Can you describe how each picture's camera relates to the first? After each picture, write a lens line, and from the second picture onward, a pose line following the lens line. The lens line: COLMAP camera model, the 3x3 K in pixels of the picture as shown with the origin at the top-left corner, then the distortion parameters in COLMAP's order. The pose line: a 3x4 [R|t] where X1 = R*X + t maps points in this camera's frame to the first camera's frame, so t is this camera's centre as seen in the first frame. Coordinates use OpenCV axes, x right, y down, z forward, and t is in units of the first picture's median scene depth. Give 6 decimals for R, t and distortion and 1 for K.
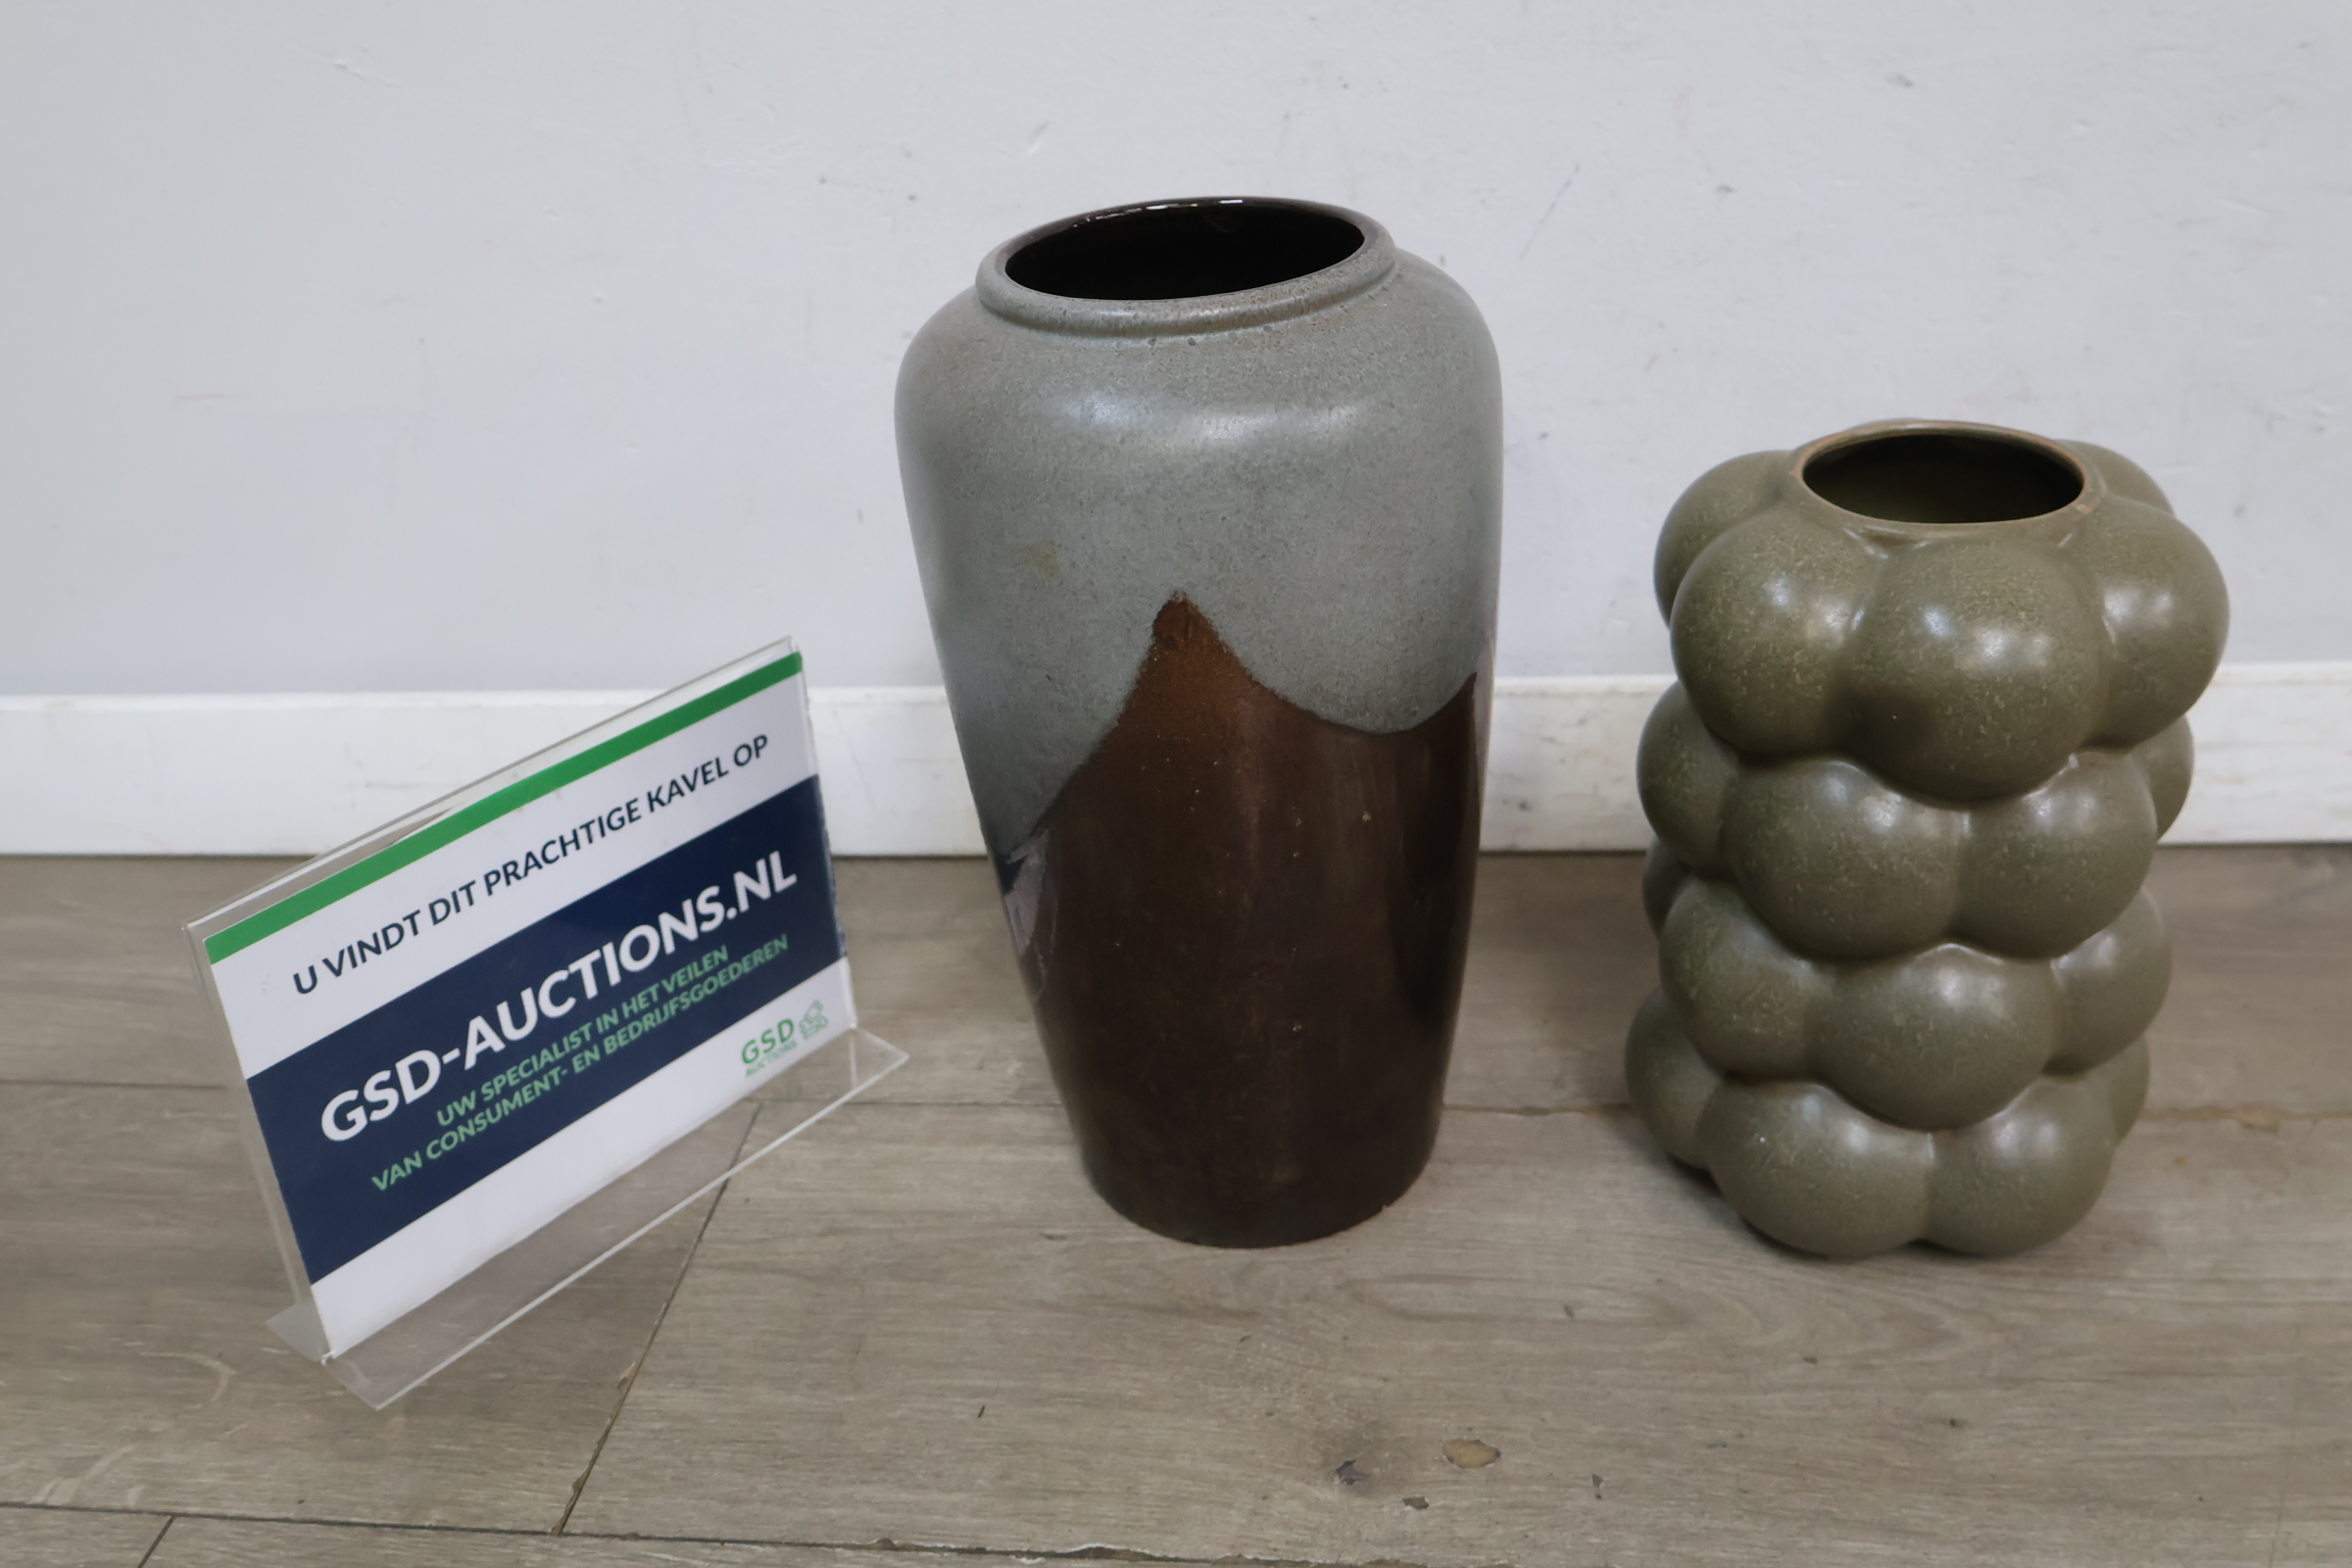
lens RADIAL K [[2326.1, 0, 1168.0], [0, 2326.1, 788.5], [0, 0, 1]] dist [0.018190, 0.000000]
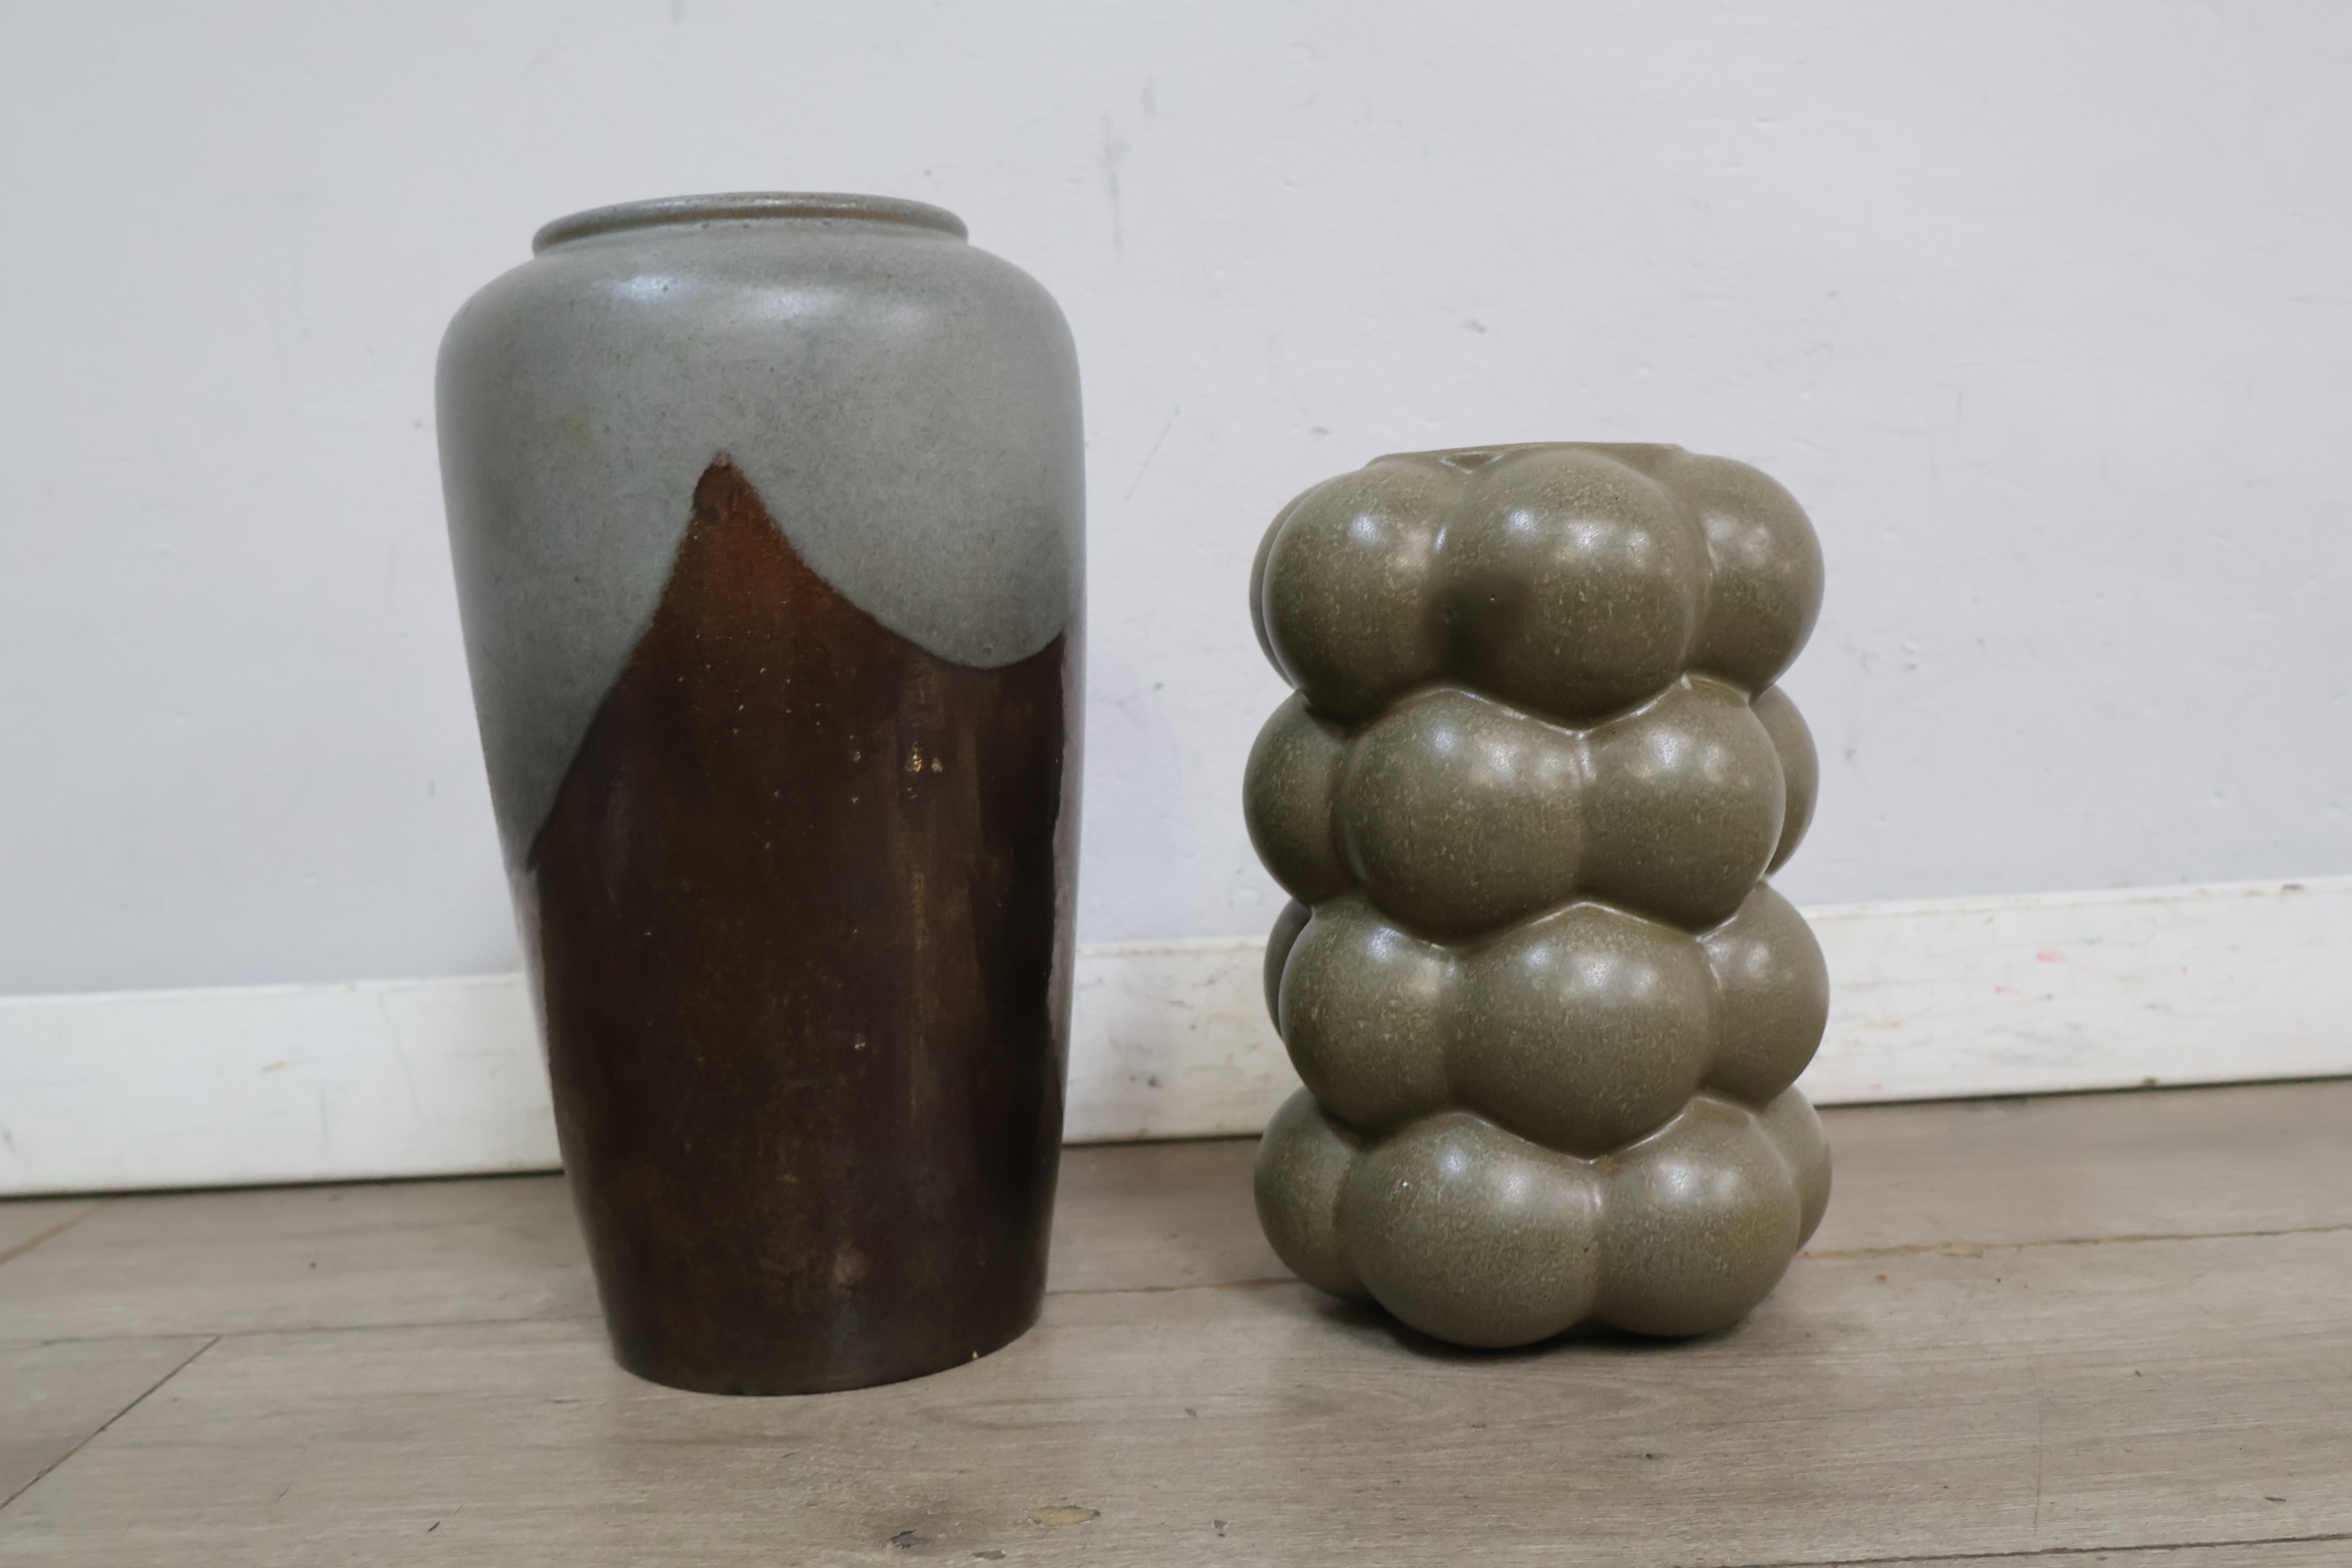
lens RADIAL K [[2326.1, 0, 1157.1], [0, 2326.1, 778.0], [0, 0, 1]] dist [0.018190, 0.000000]
pose [[0.992796, 0.019676, 0.118187, 0.060946], [0.030277, 0.913206, -0.406372, 0.362913], [-0.115925, 0.407023, 0.906032, 0.174679]]
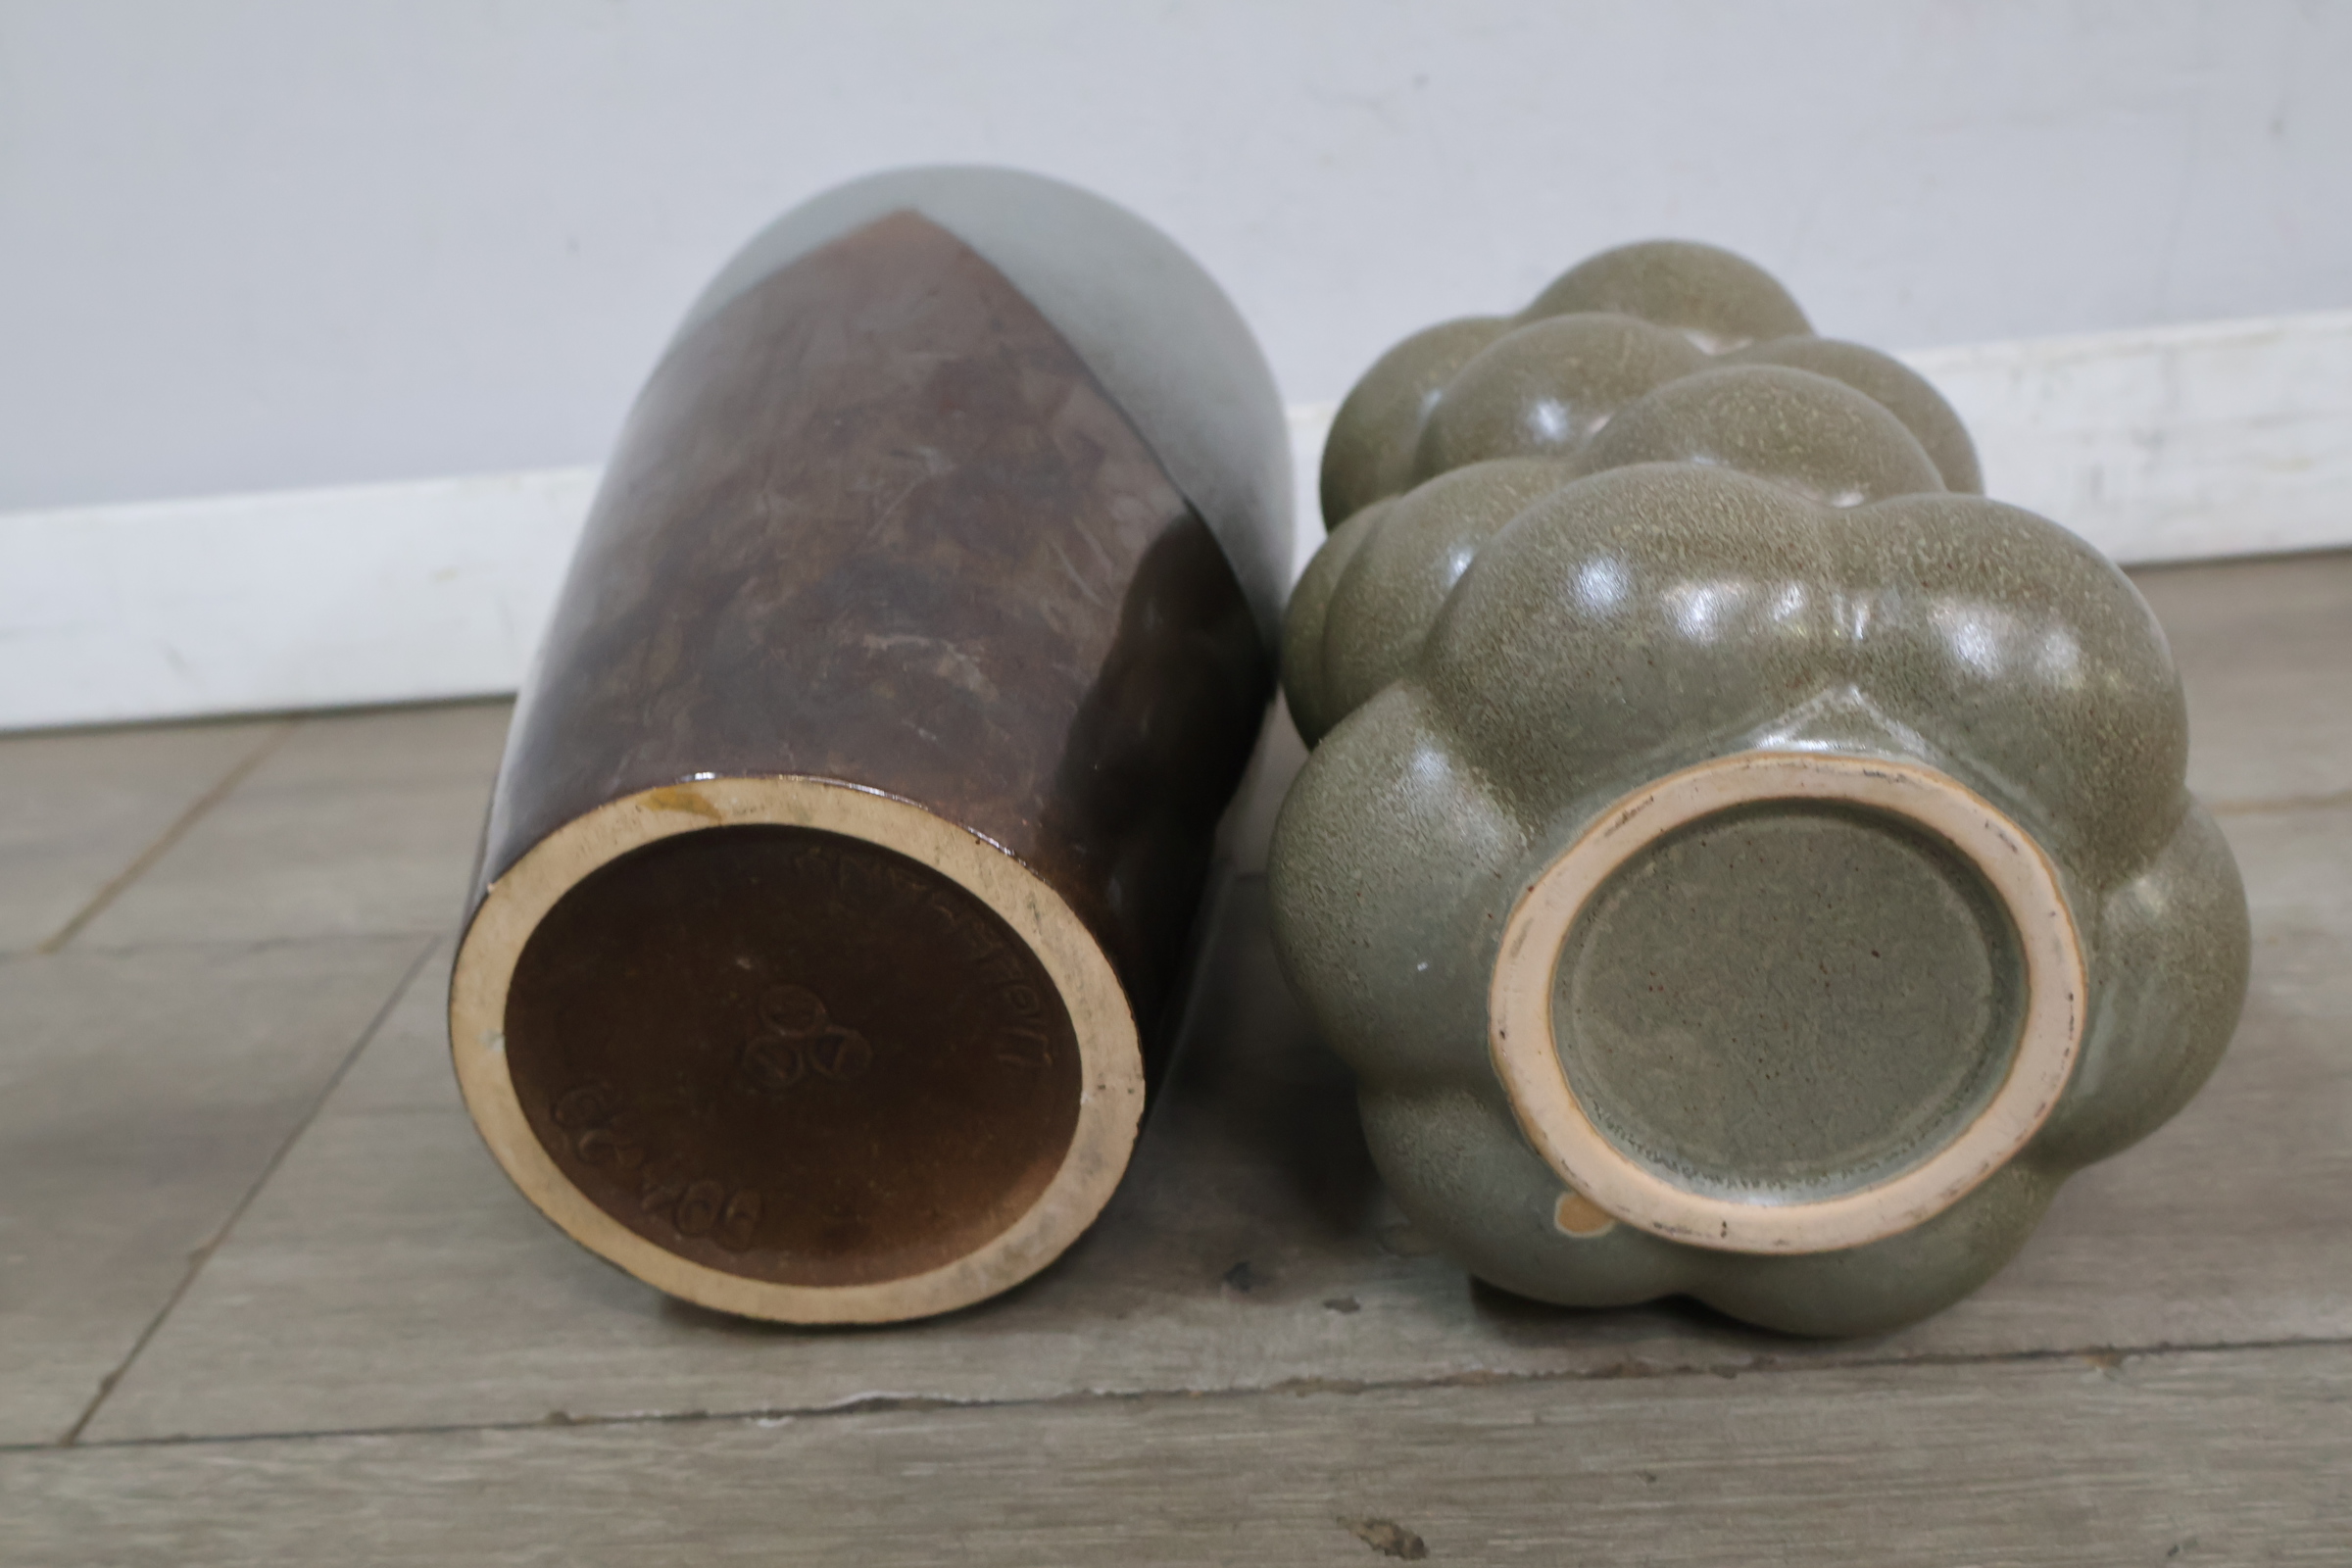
lens RADIAL K [[2326.1, 0, 1163.5], [0, 2326.1, 786.3], [0, 0, 1]] dist [0.018190, 0.000000]
pose [[0.997370, -0.049700, 0.052760, 0.024325], [0.053740, 0.995493, -0.078138, 0.192855], [-0.048639, 0.080768, 0.995545, 0.292336]]
